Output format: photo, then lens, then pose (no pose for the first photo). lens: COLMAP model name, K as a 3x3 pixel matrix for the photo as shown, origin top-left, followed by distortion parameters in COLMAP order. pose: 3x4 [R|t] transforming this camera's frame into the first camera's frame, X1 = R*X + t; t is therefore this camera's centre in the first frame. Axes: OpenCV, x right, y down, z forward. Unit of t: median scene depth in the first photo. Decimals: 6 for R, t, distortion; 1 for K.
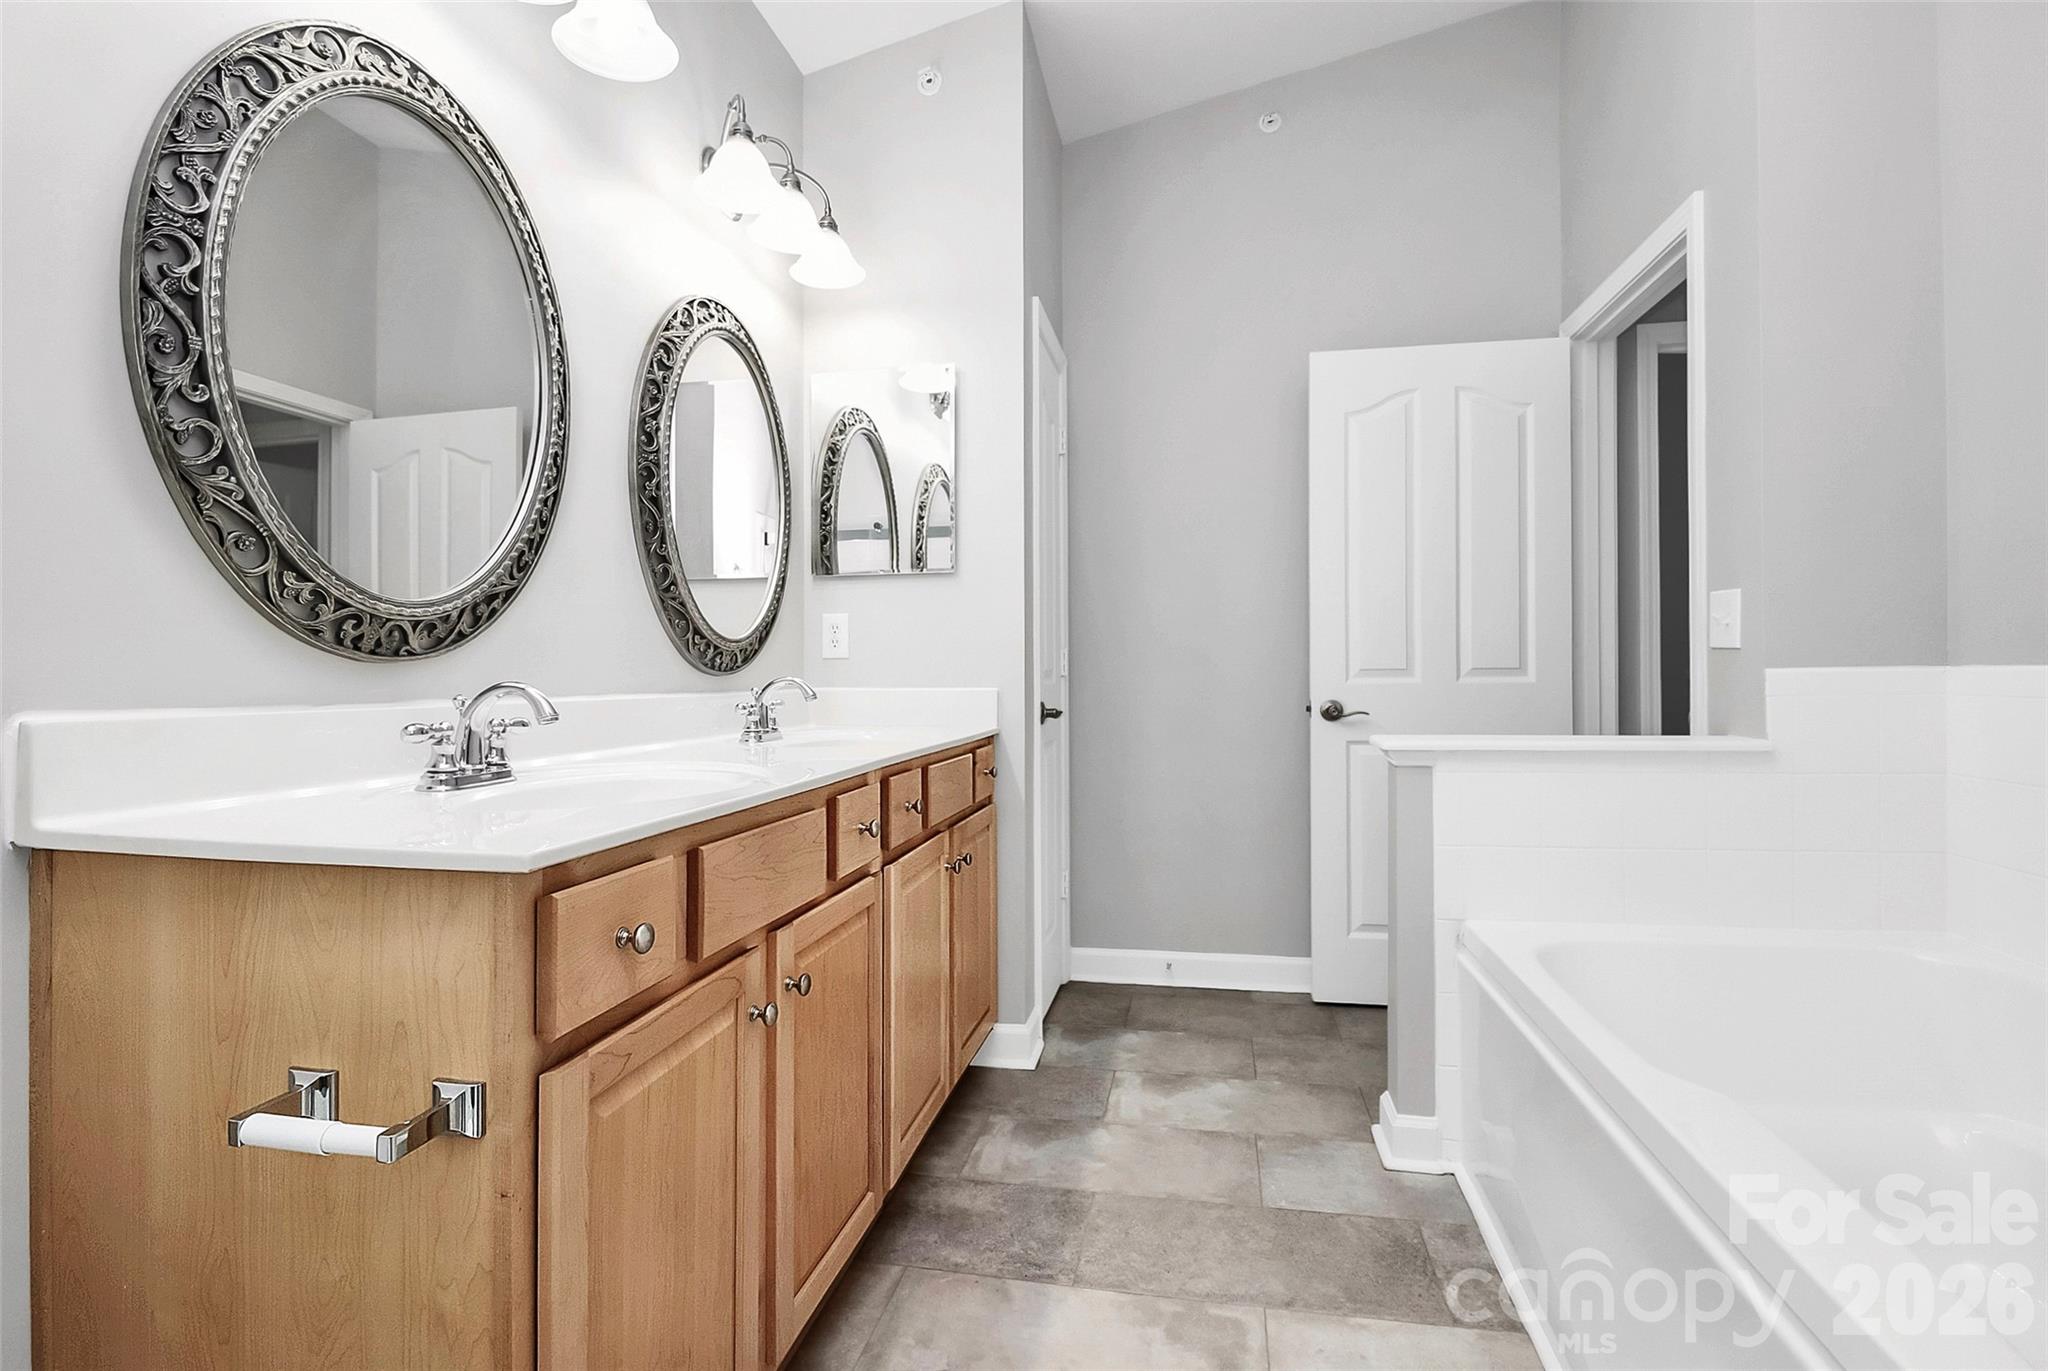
lens RADIAL K [[988.7, 0, 1010.5], [0, 988.7, 664.7], [0, 0, 1]] dist [-0.001867, -0.014406]
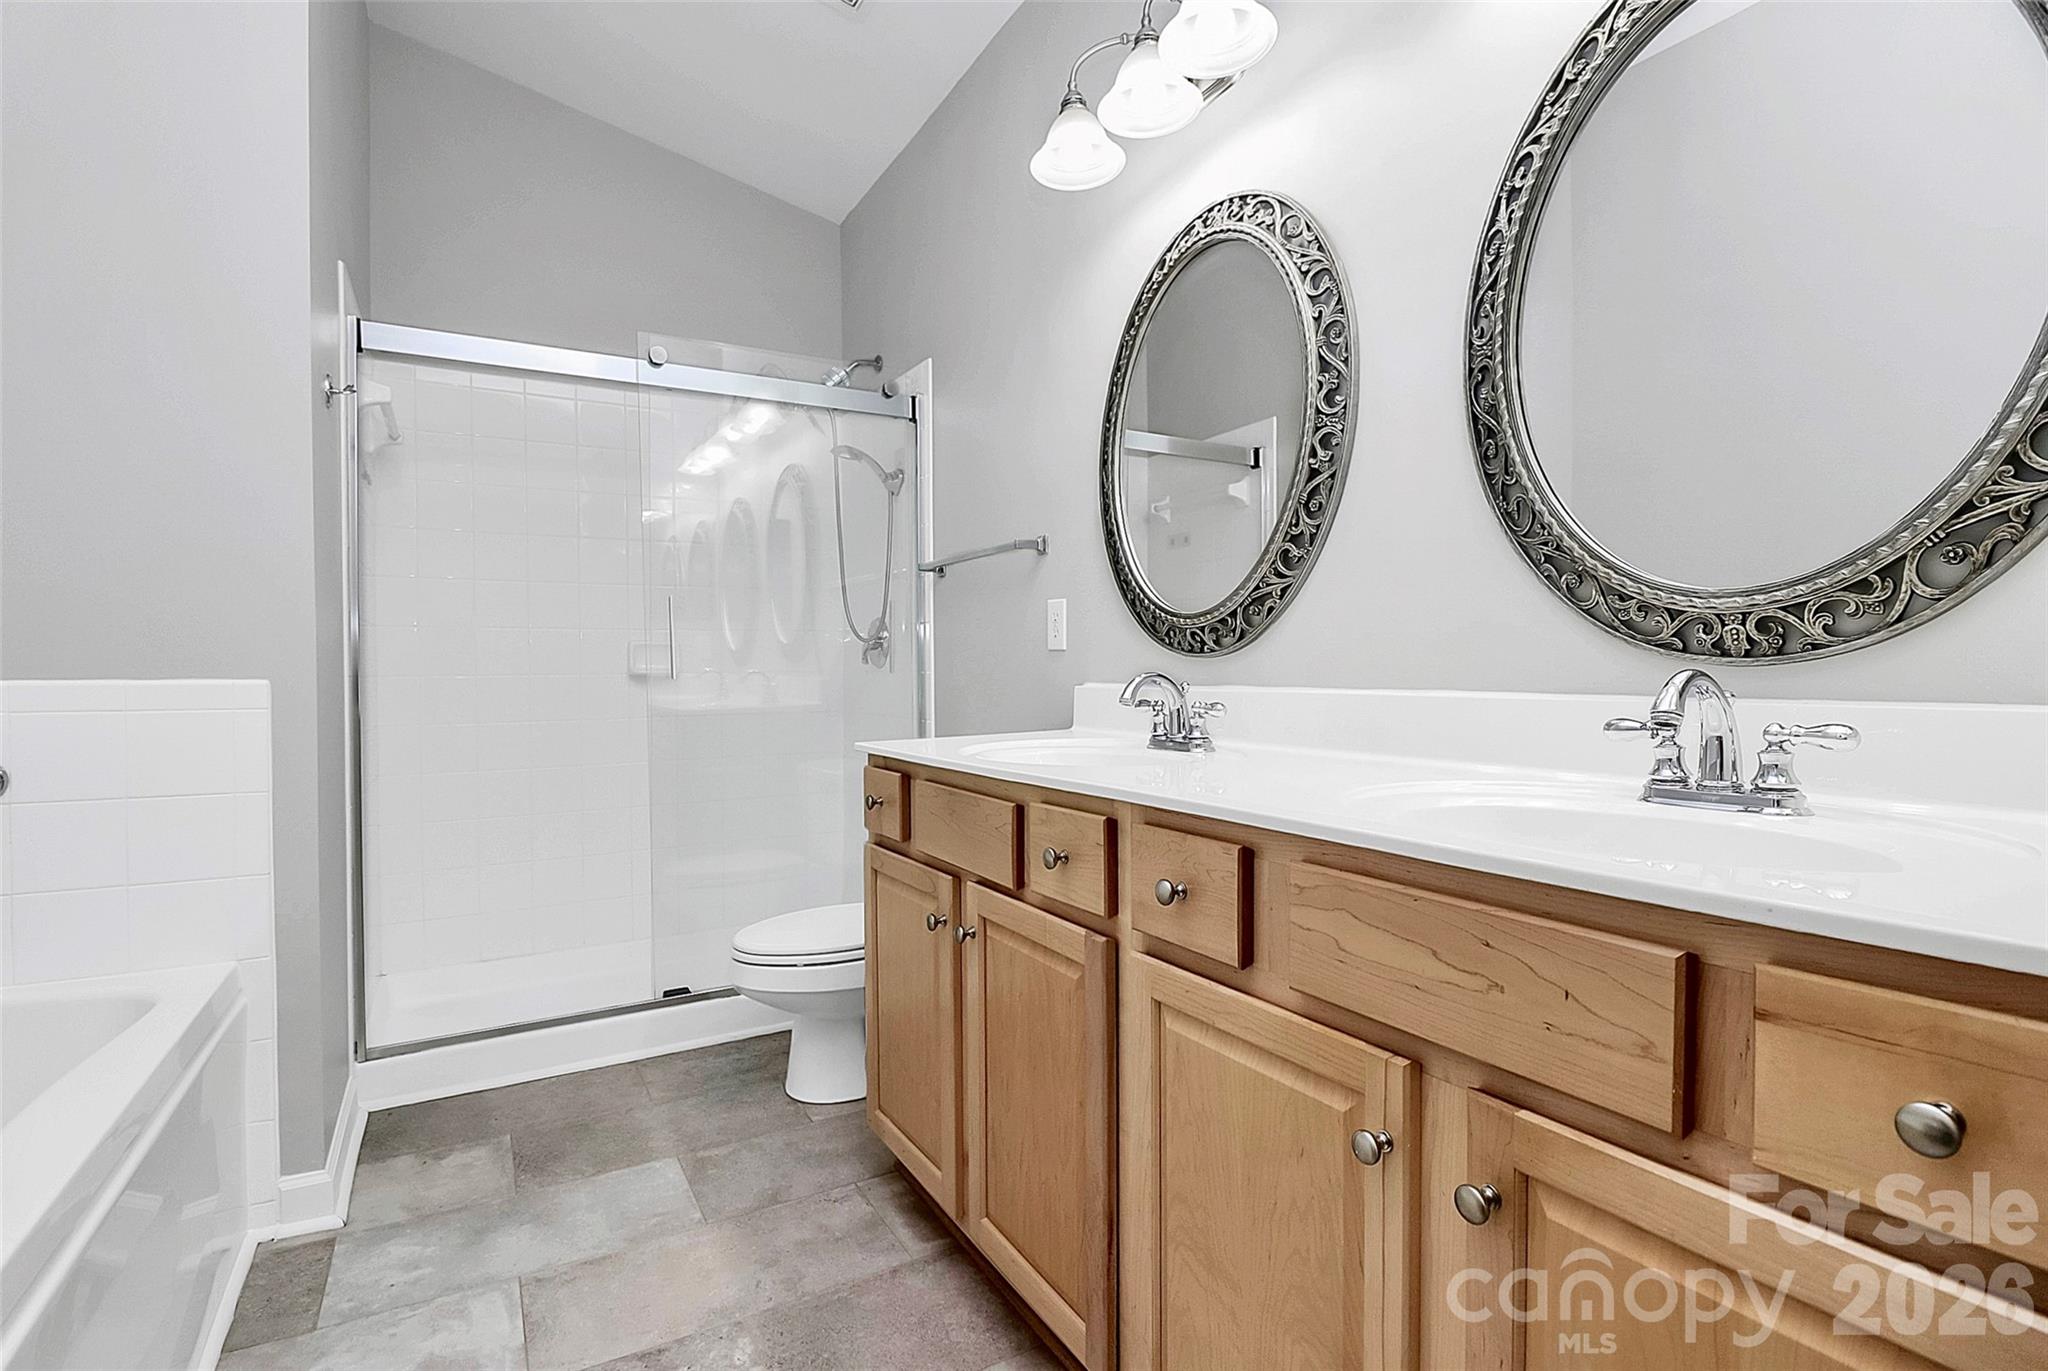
lens RADIAL K [[988.7, 0, 1010.5], [0, 988.7, 664.7], [0, 0, 1]] dist [-0.001867, -0.014406]
pose [[-0.753423, 0.011439, -0.657436, 0.436640], [0.022090, 0.999725, -0.007921, 0.011224], [0.657165, -0.020490, -0.753468, 1.637138]]
